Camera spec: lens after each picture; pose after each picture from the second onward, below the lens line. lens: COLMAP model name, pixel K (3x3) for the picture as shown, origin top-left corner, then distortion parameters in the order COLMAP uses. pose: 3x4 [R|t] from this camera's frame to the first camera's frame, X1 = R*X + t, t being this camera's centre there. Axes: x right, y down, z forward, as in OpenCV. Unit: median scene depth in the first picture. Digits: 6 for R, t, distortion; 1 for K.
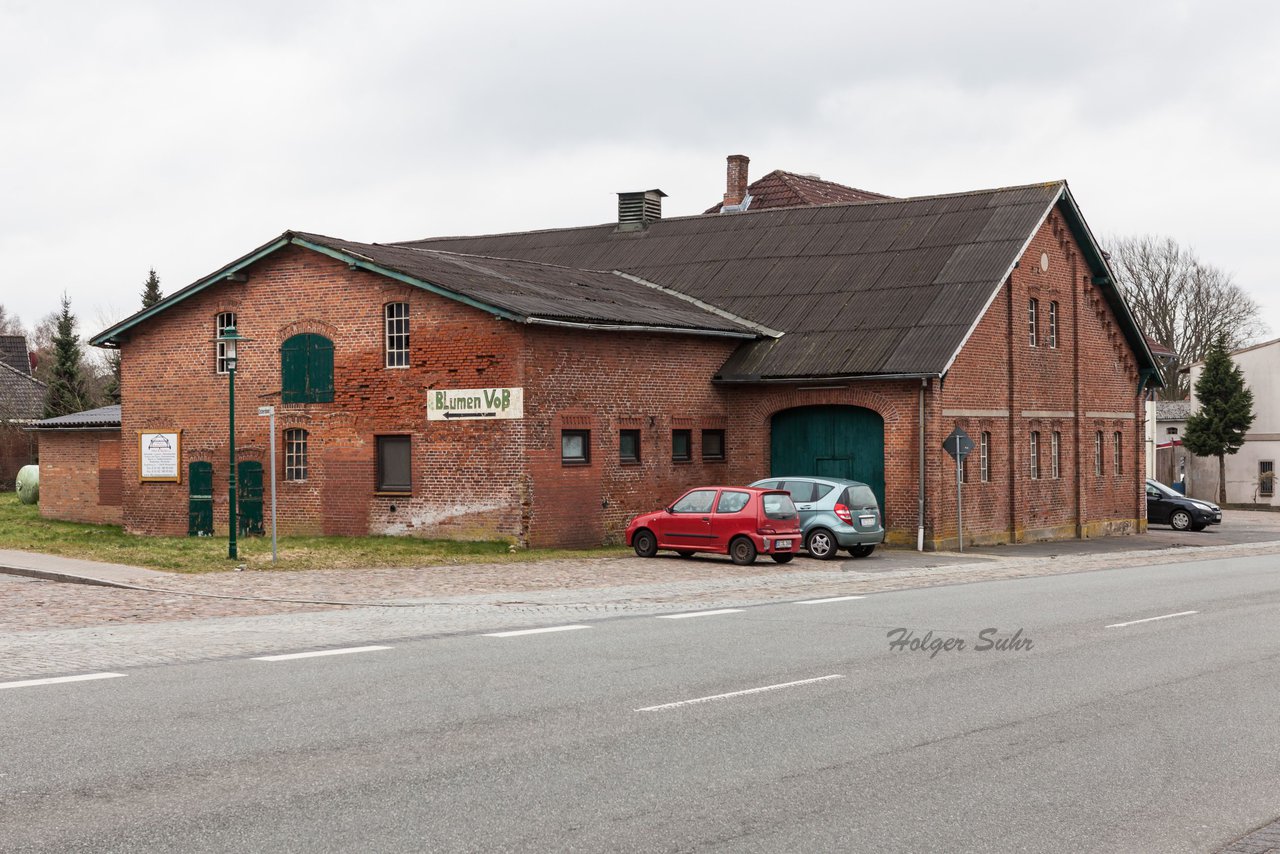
lens RADIAL K [[1985.1, 0, 583.4], [0, 1985.1, 461.0], [0, 0, 1]] dist [-0.017792, -0.035995]
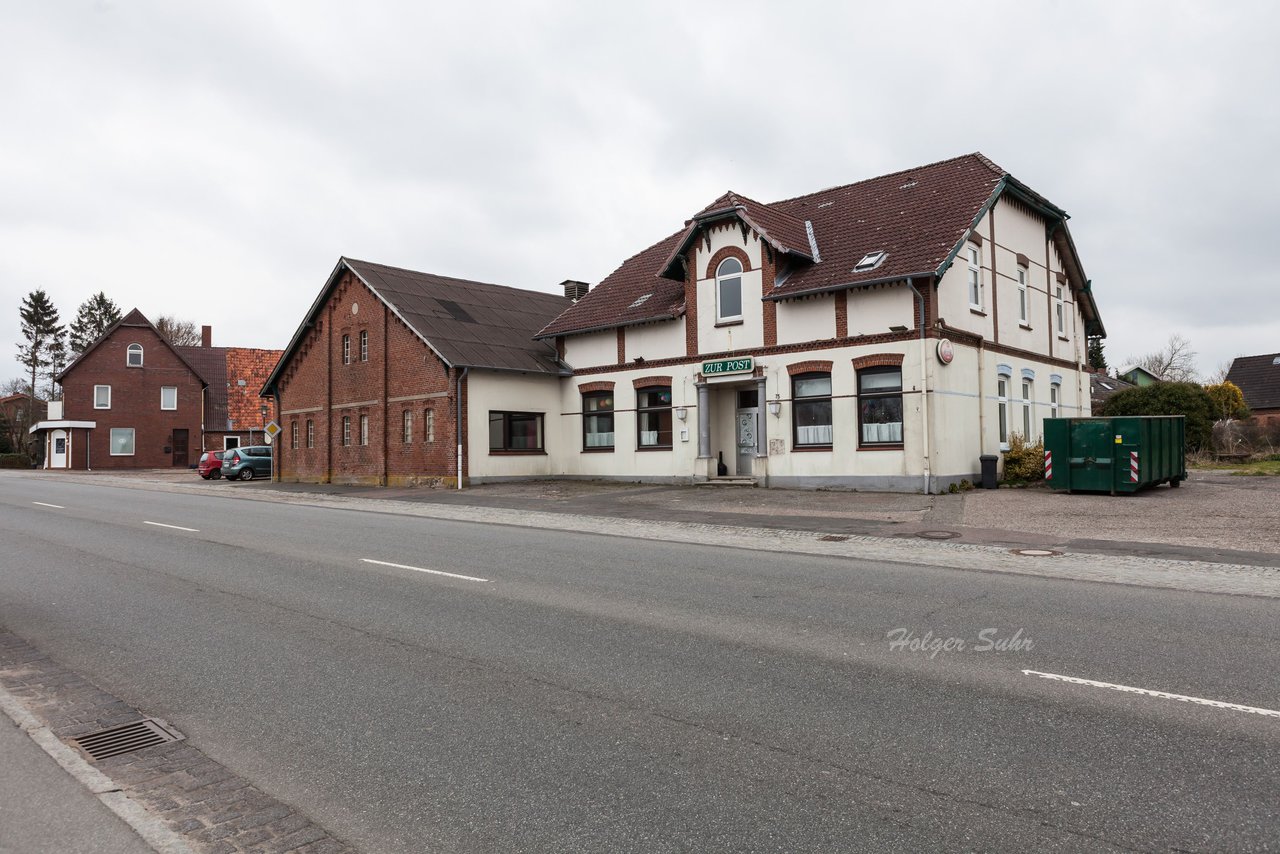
lens RADIAL K [[868.5, 0, 640.0], [0, 868.5, 427.0], [0, 0, 1]] dist [-0.031106, 0.022551]
pose [[-0.122162, -0.028854, -0.992091, 0.988969], [0.010795, 0.999480, -0.030398, 0.019629], [0.992451, -0.014424, -0.121787, 1.457509]]
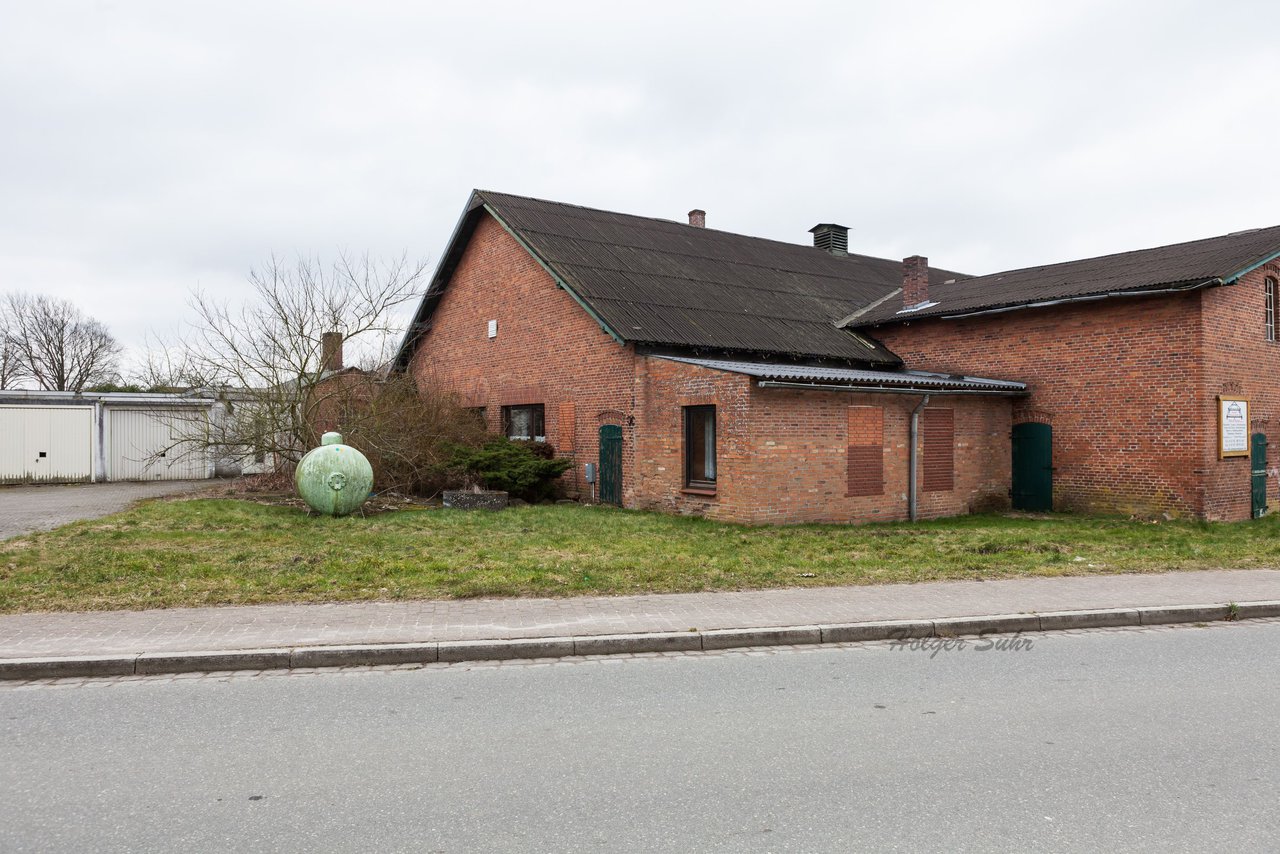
lens RADIAL K [[868.5, 0, 640.0], [0, 868.5, 427.0], [0, 0, 1]] dist [-0.031106, 0.022551]
pose [[0.333926, 0.011639, 0.942527, -0.689554], [0.004965, 0.999888, -0.014107, 0.001502], [-0.942586, 0.009390, 0.333831, 1.182022]]
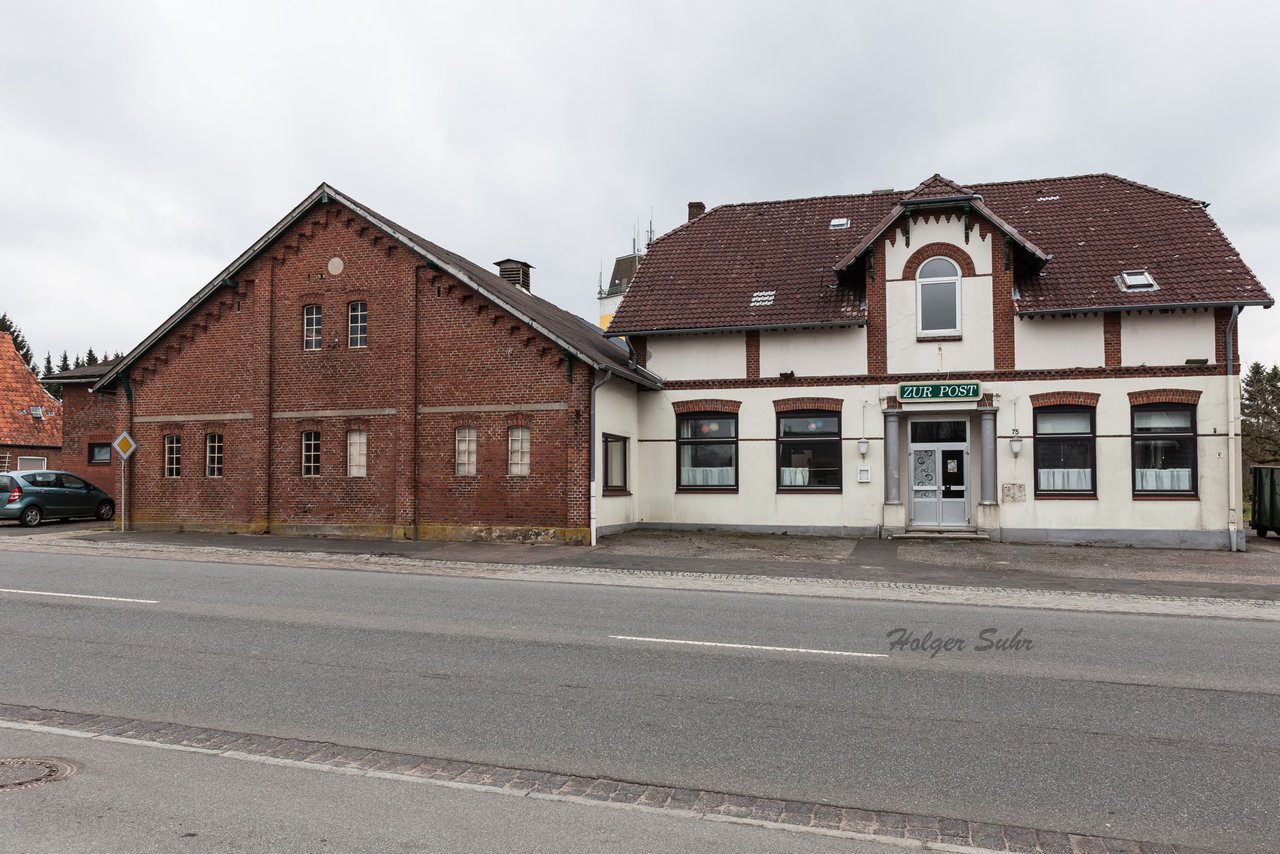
lens RADIAL K [[956.8, 0, 600.4], [0, 956.8, 449.2], [0, 0, 1]] dist [-0.020804, 0.006390]
pose [[0.310208, -0.028943, -0.950228, 0.828362], [-0.008084, 0.999420, -0.033080, 0.011258], [0.950634, 0.017943, 0.309794, 1.089984]]
